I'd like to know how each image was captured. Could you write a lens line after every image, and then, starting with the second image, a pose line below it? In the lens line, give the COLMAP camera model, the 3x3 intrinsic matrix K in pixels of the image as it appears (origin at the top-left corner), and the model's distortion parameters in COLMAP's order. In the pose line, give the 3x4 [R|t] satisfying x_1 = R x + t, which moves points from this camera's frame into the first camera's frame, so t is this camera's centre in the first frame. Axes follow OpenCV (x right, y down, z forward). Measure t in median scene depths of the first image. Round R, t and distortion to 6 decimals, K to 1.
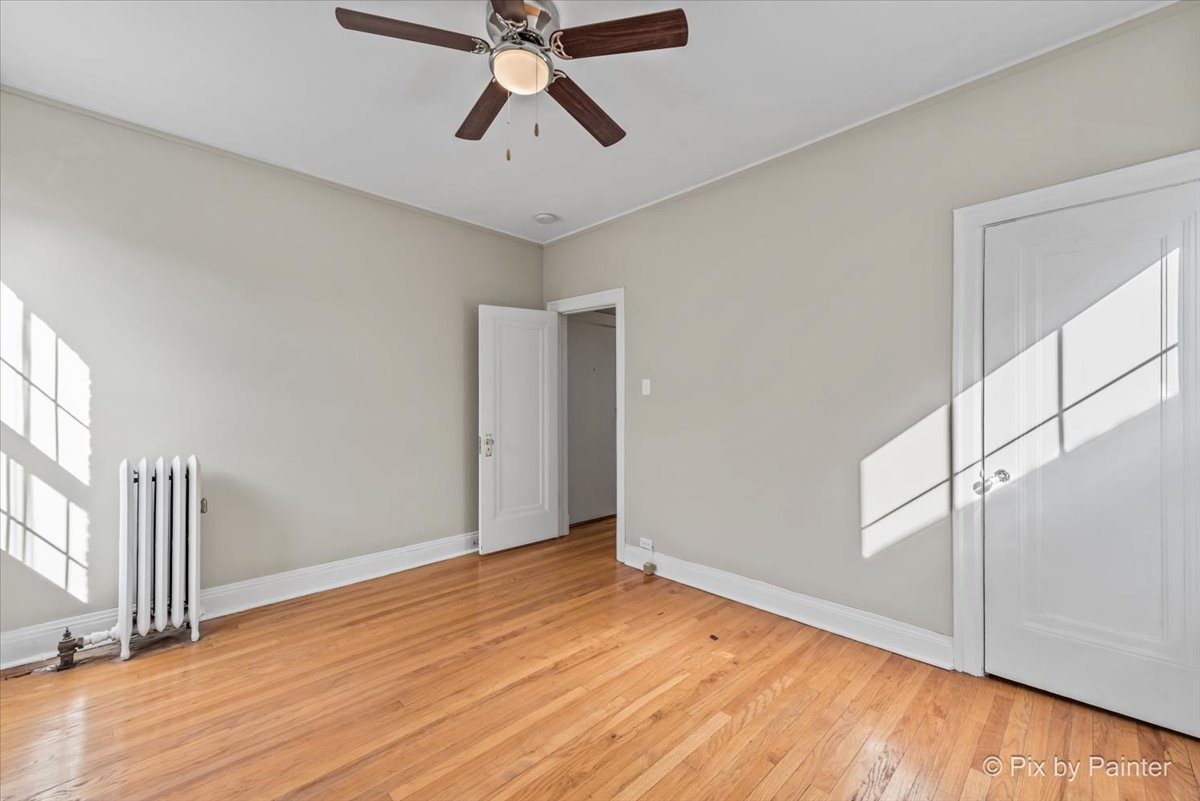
lens RADIAL K [[479.1, 0, 600.9], [0, 479.1, 401.7], [0, 0, 1]] dist [0.000578, 0.000083]
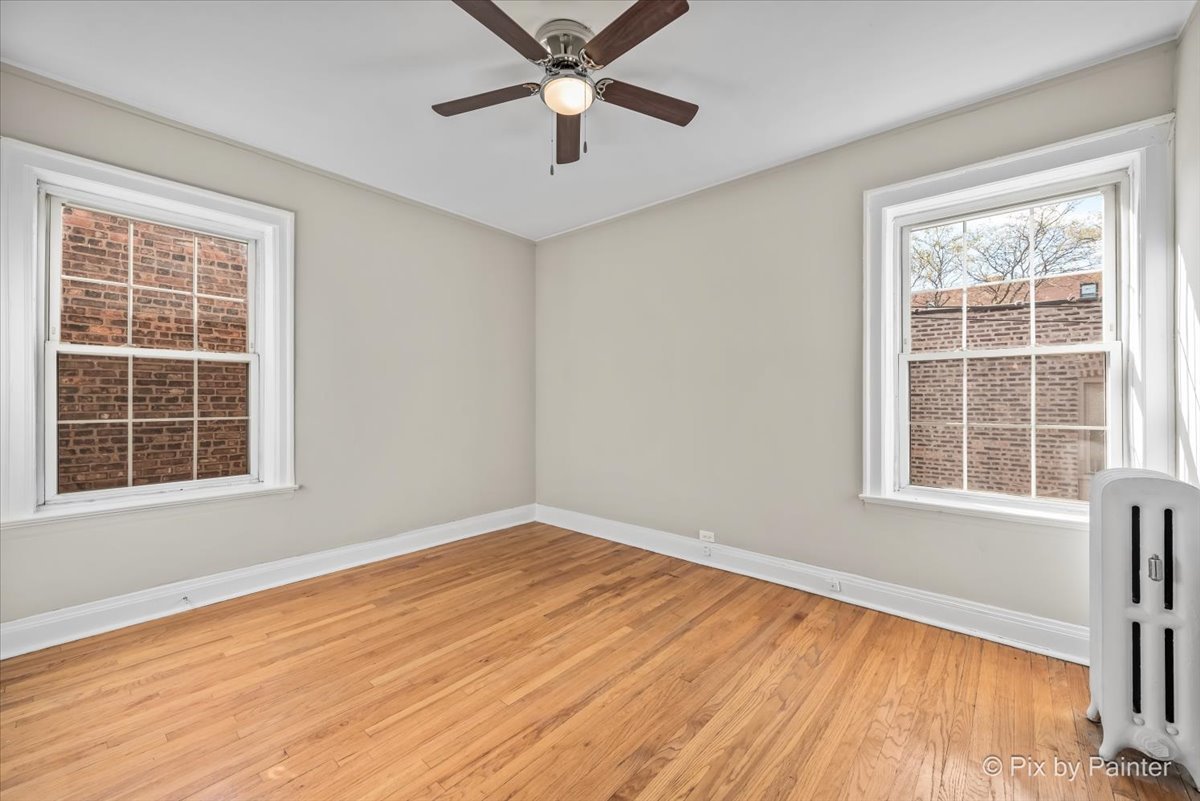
lens RADIAL K [[479.1, 0, 598.5], [0, 479.1, 397.8], [0, 0, 1]] dist [0.000578, 0.000083]
pose [[-0.997009, -0.005389, -0.077097, -0.152362], [-0.004790, 0.999957, -0.007948, 0.026724], [0.077136, -0.007555, -0.996992, 2.111338]]
